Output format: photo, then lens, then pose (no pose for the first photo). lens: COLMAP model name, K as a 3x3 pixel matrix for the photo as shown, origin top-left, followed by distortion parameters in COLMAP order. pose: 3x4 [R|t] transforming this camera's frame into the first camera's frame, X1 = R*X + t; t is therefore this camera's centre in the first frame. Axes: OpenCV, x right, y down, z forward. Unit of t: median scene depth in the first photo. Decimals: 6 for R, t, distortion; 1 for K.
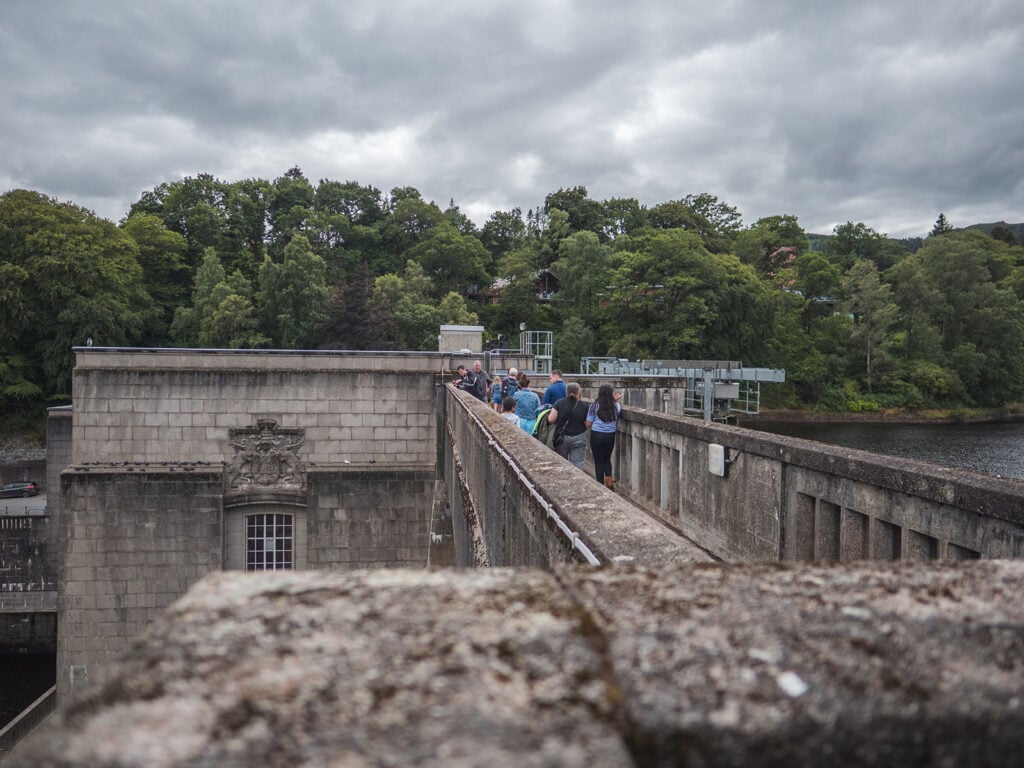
lens RADIAL K [[728.8, 0, 514.9], [0, 728.8, 367.4], [0, 0, 1]] dist [0.004506, 0.003970]
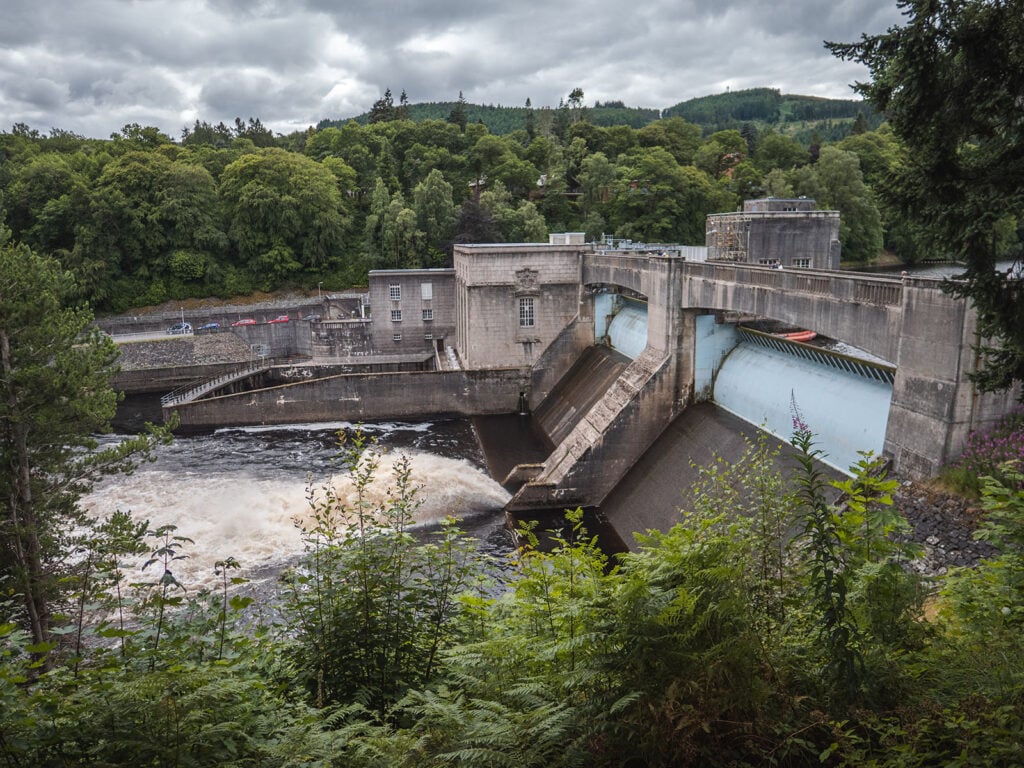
lens RADIAL K [[728.8, 0, 514.9], [0, 728.8, 367.4], [0, 0, 1]] dist [0.004506, 0.003970]
pose [[0.999155, -0.033998, 0.023083, -0.185777], [0.029490, 0.984404, 0.173433, -0.020123], [-0.028620, -0.172606, 0.984575, -0.842049]]
